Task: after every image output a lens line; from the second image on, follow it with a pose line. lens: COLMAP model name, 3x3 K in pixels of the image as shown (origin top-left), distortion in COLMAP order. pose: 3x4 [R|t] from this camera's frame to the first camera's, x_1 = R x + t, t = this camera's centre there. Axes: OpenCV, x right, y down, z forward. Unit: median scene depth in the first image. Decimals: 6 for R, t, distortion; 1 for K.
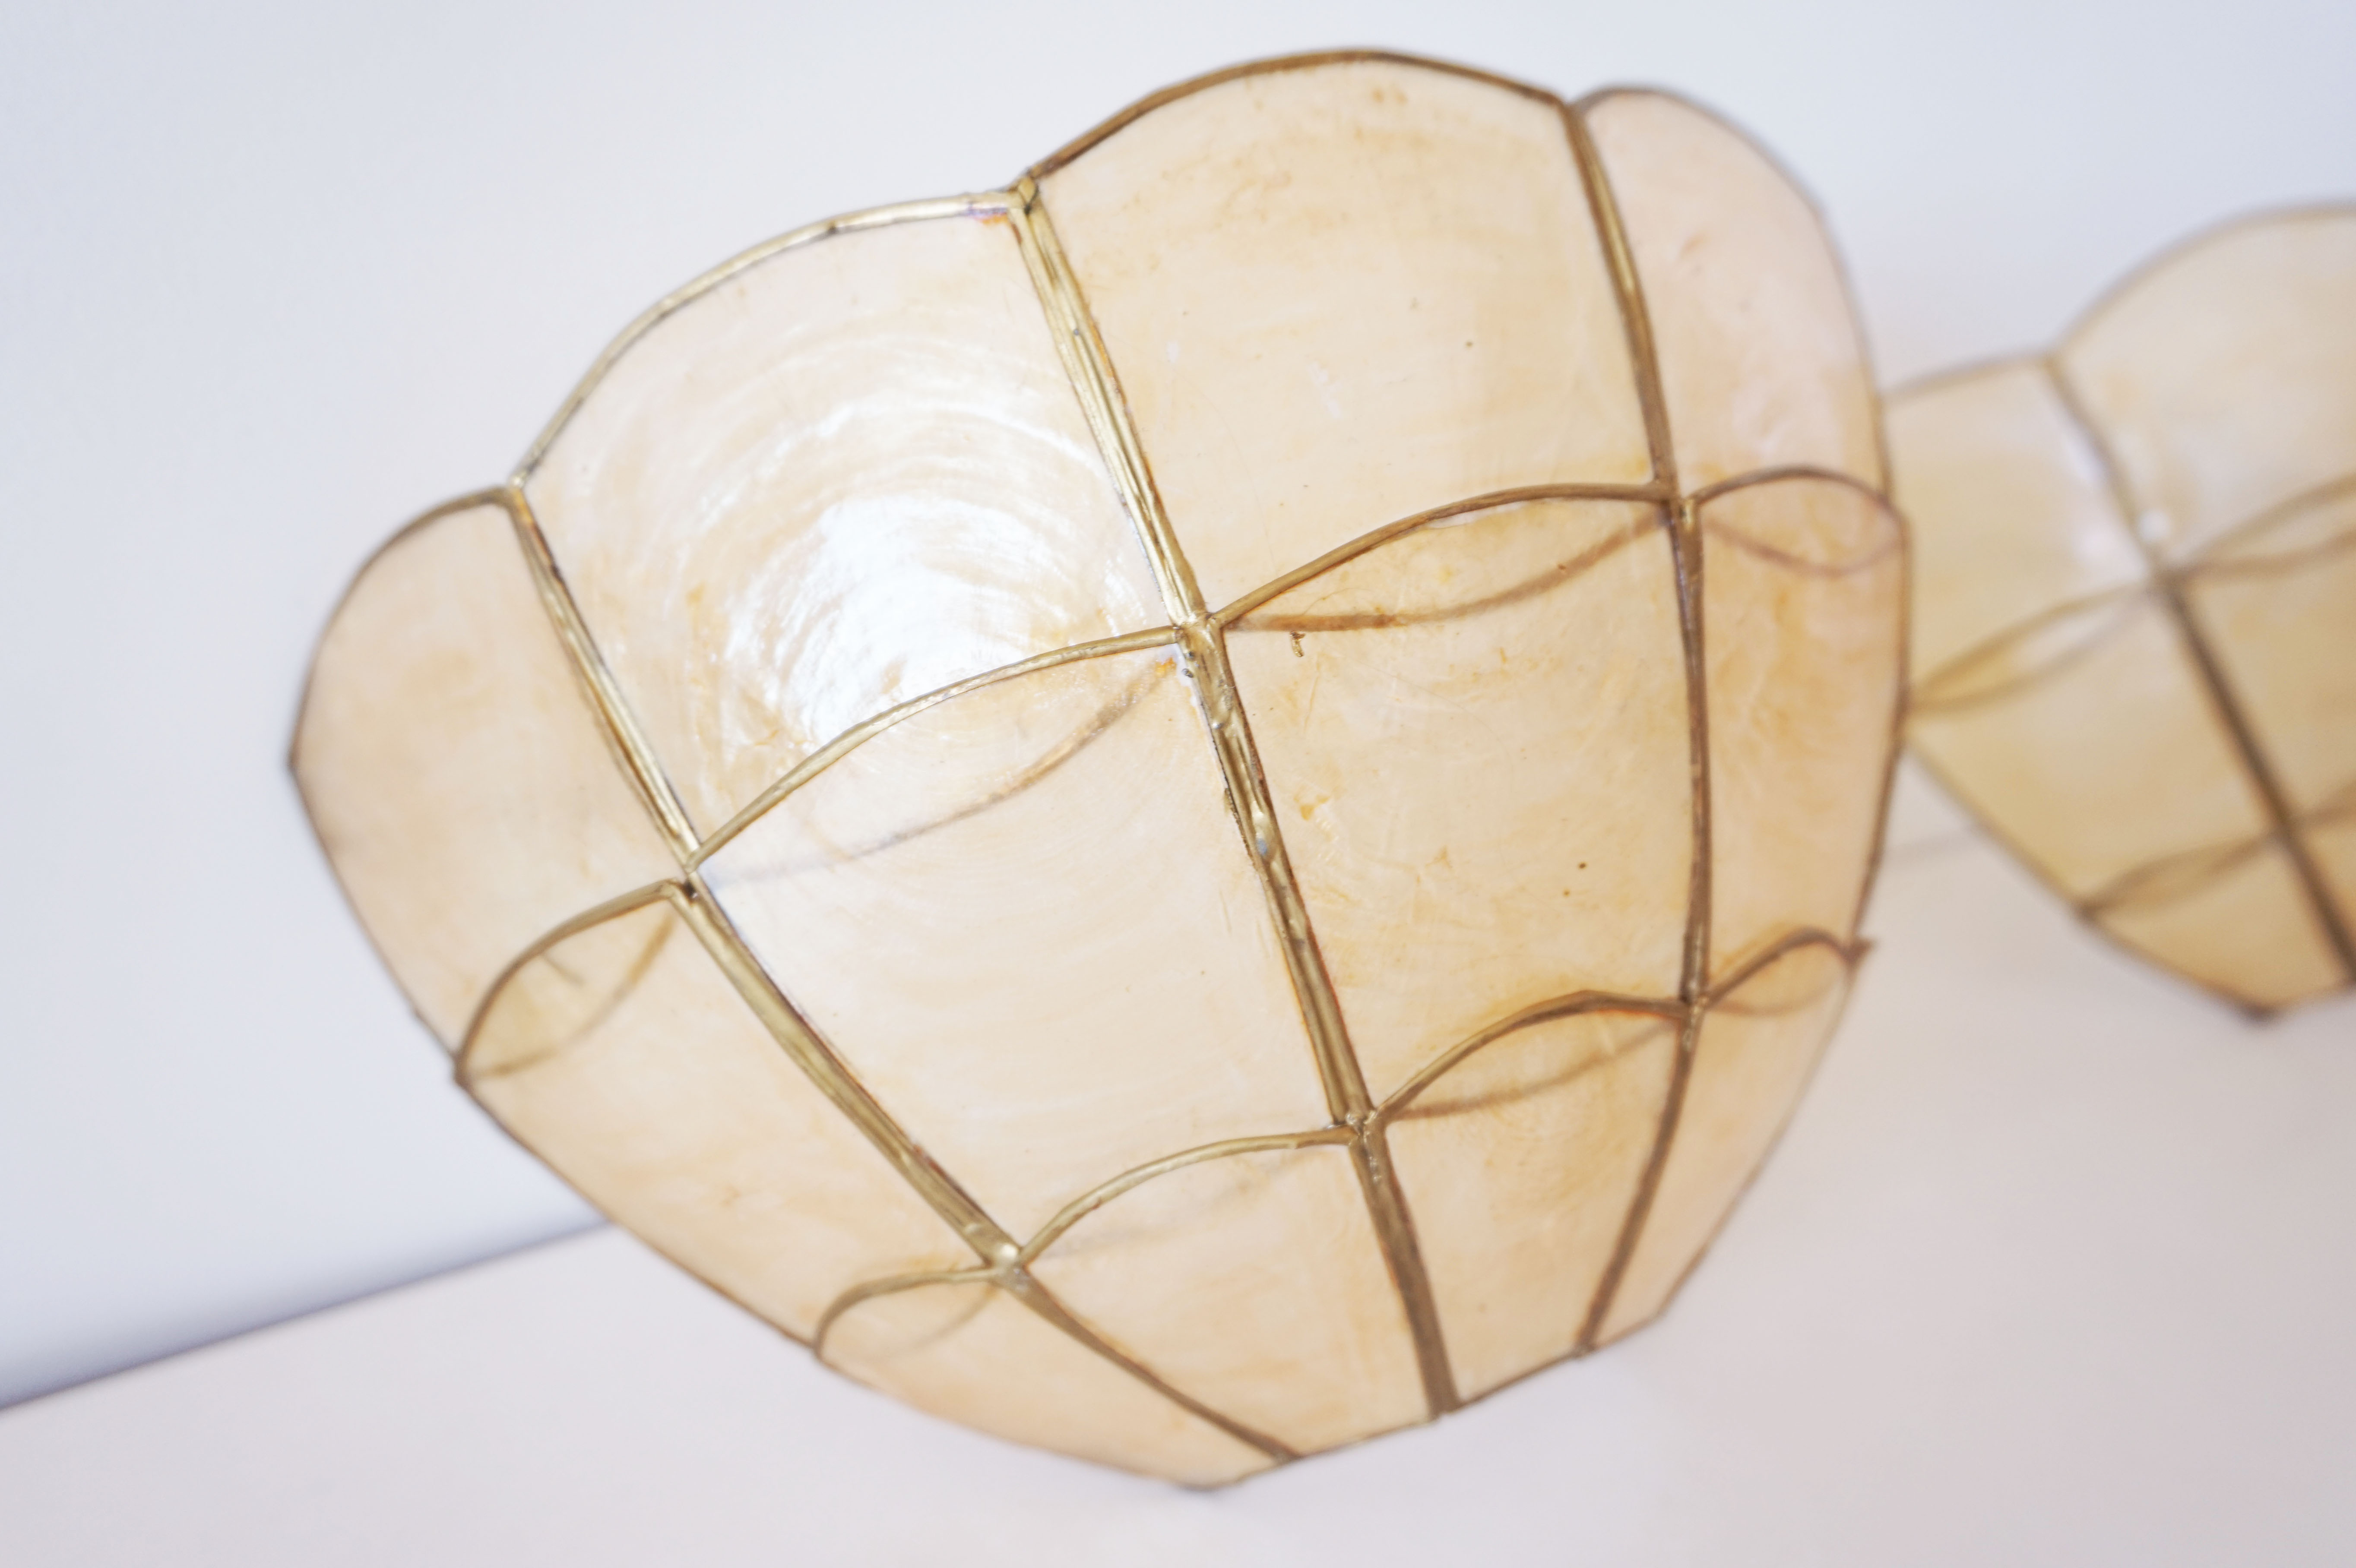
lens RADIAL K [[2023.1, 0, 1178.0], [0, 2023.1, 784.0], [0, 0, 1]] dist [-0.002593, 0.005534]
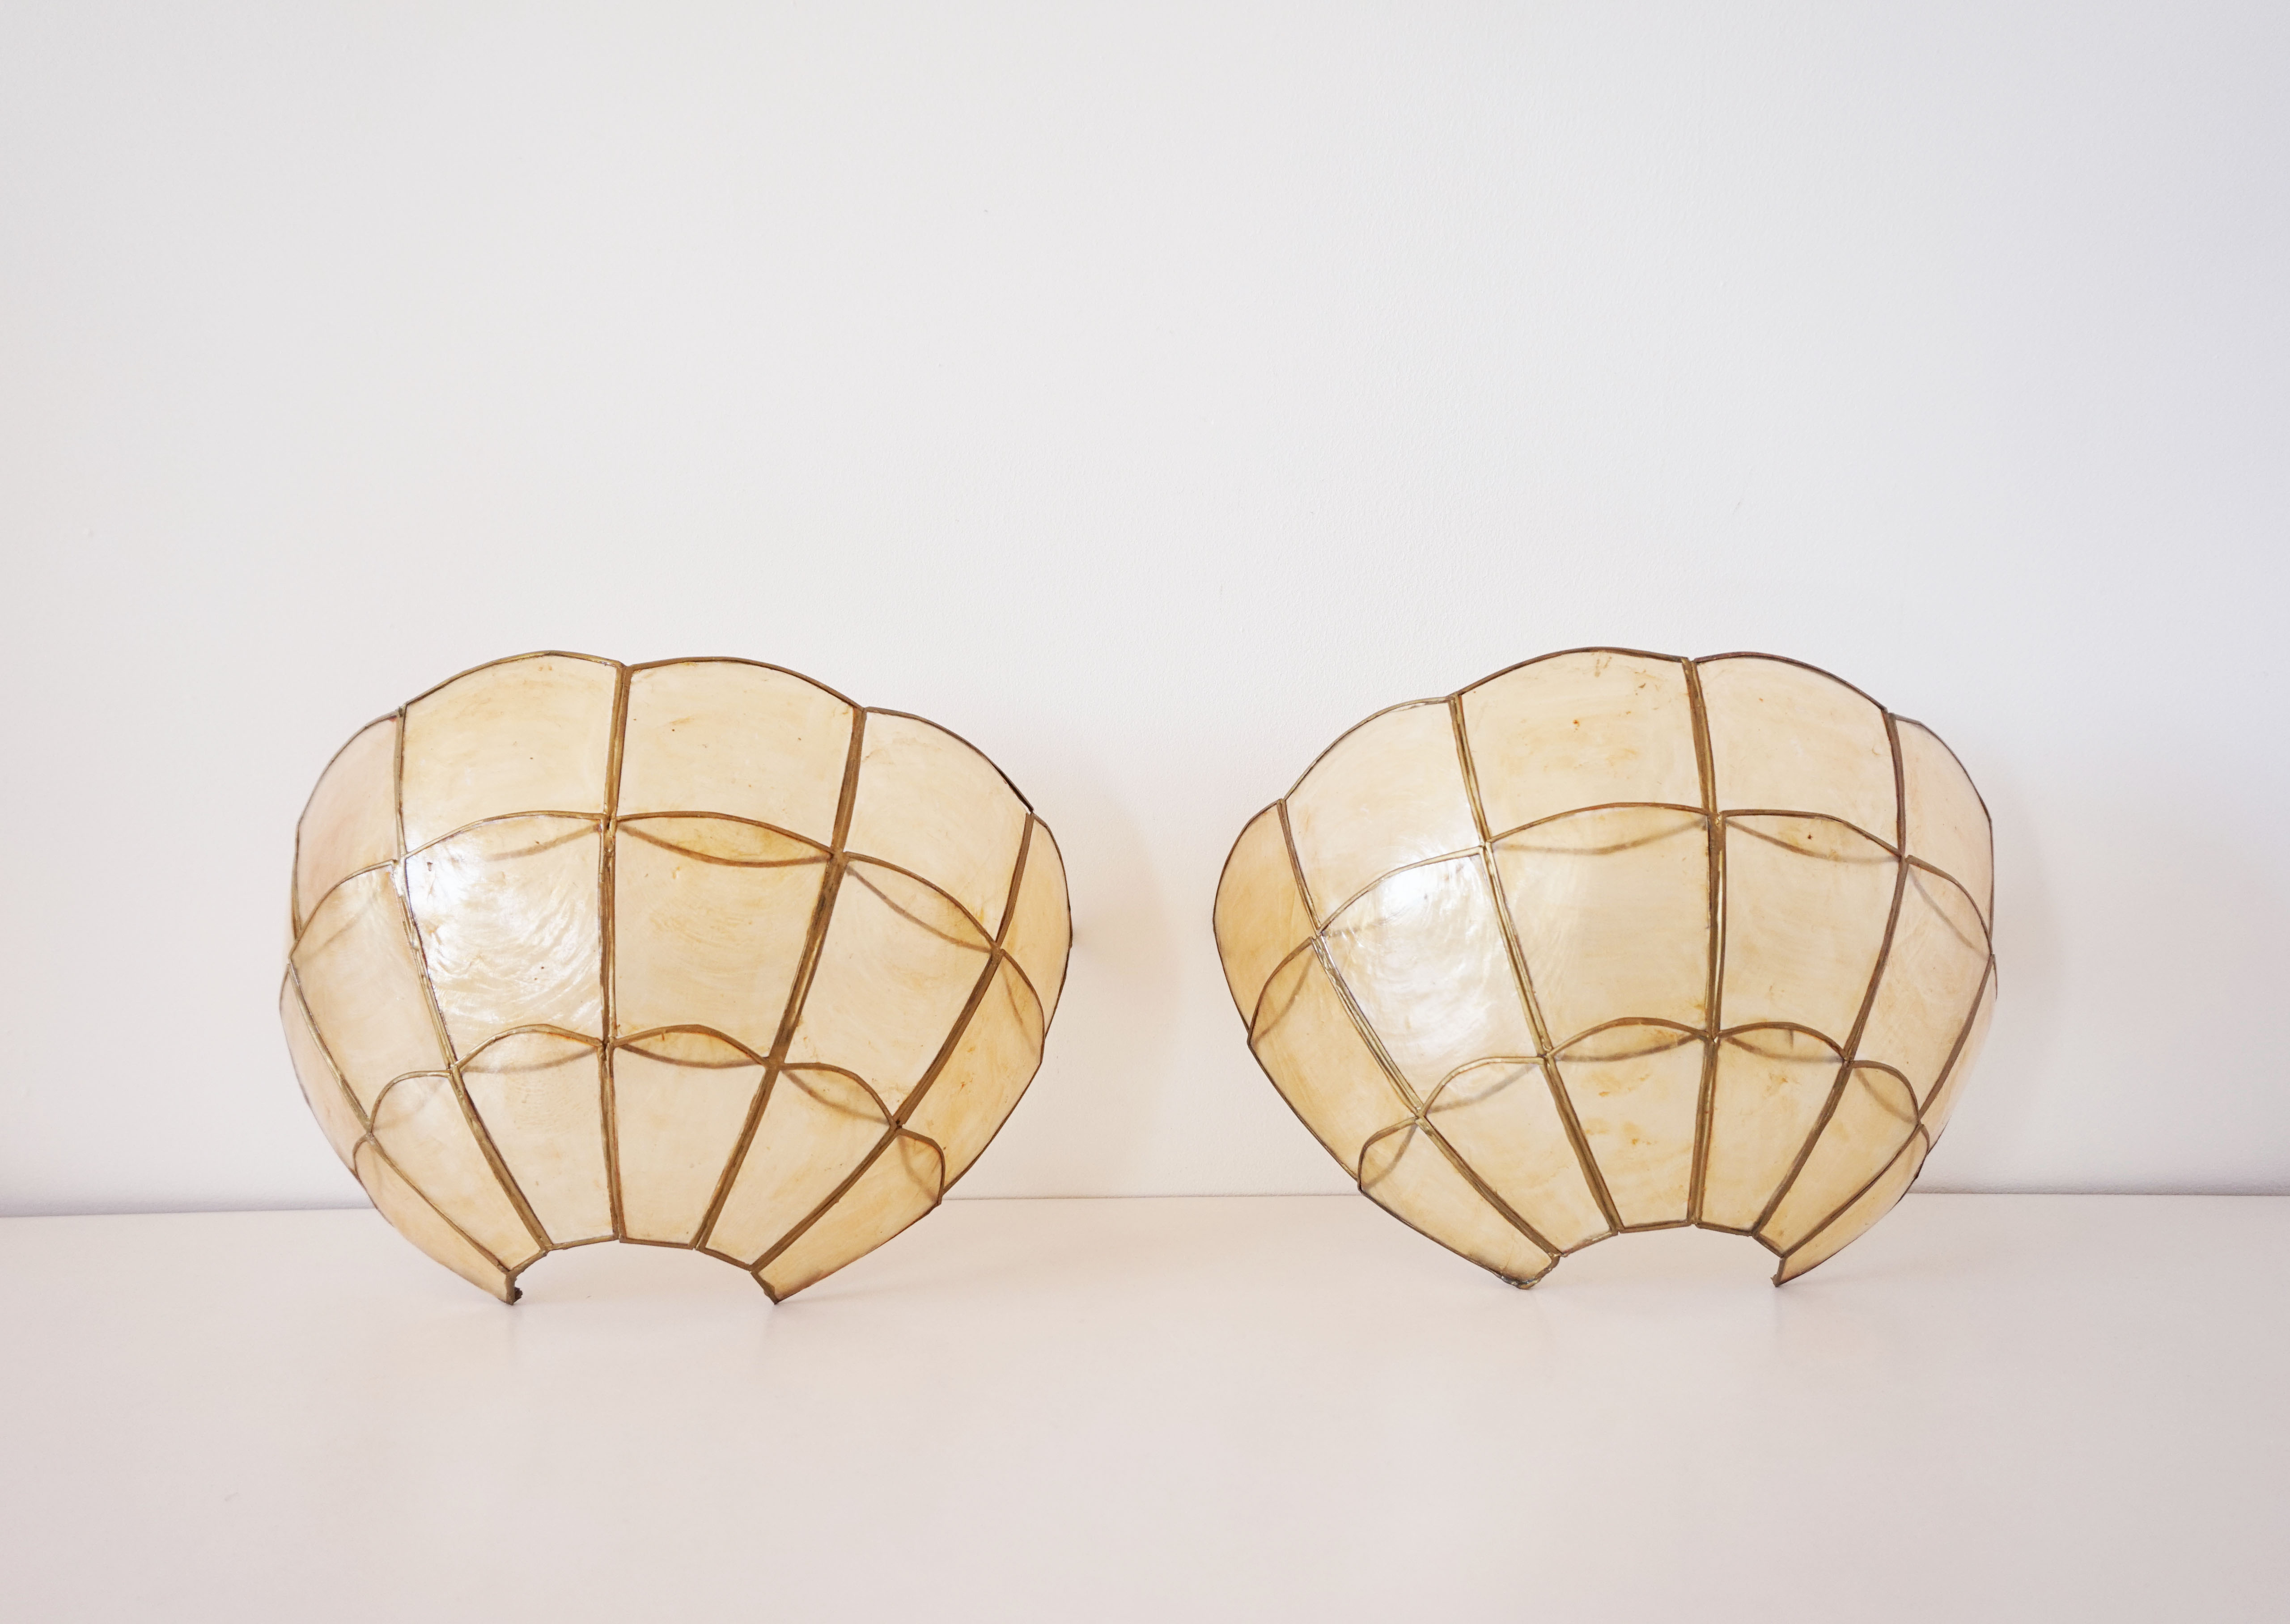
lens RADIAL K [[2080.1, 0, 1114.0], [0, 2080.1, 819.3], [0, 0, 1]] dist [0.001582, -0.000963]
pose [[0.831475, -0.030647, -0.554717, 2.148818], [-0.132883, 0.958524, -0.252138, 0.406173], [0.539437, 0.283359, 0.792916, -0.632321]]
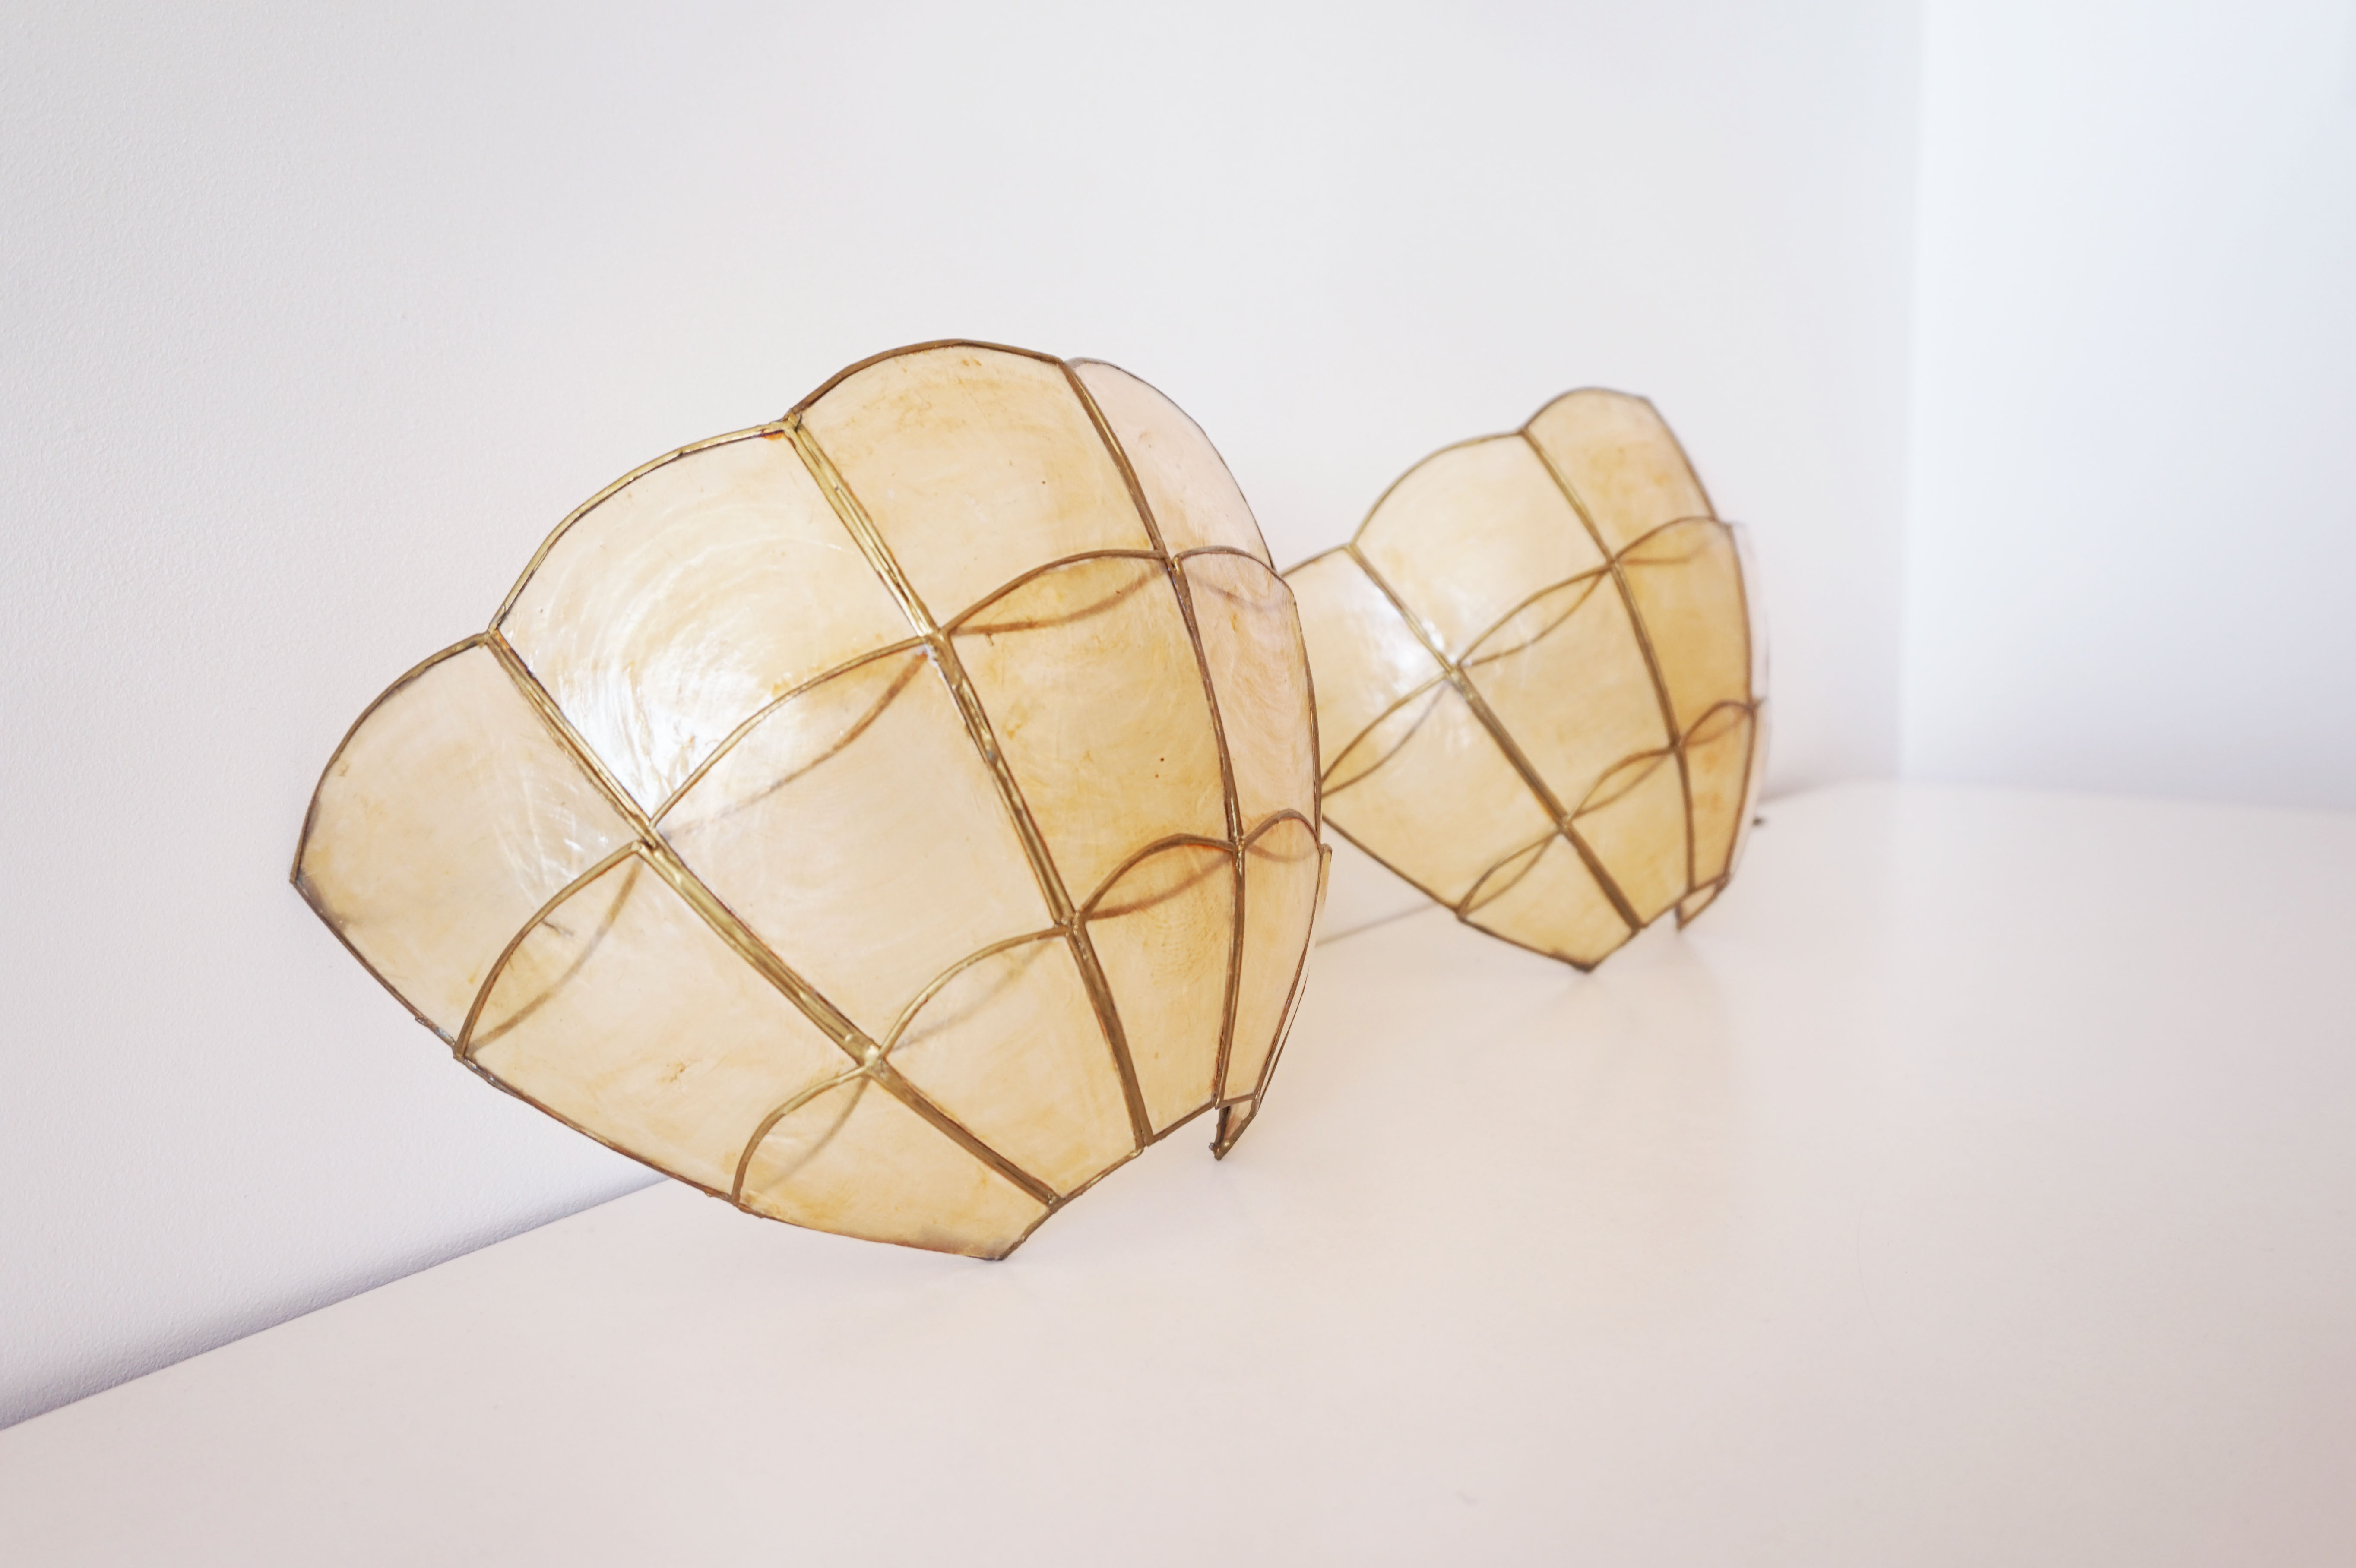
lens RADIAL K [[2023.1, 0, 1178.0], [0, 2023.1, 784.0], [0, 0, 1]] dist [-0.002593, 0.005534]
pose [[0.942711, -0.148706, 0.298633, -0.316419], [0.212803, 0.957438, -0.195006, 0.410108], [-0.256924, 0.247384, 0.934233, -0.637372]]
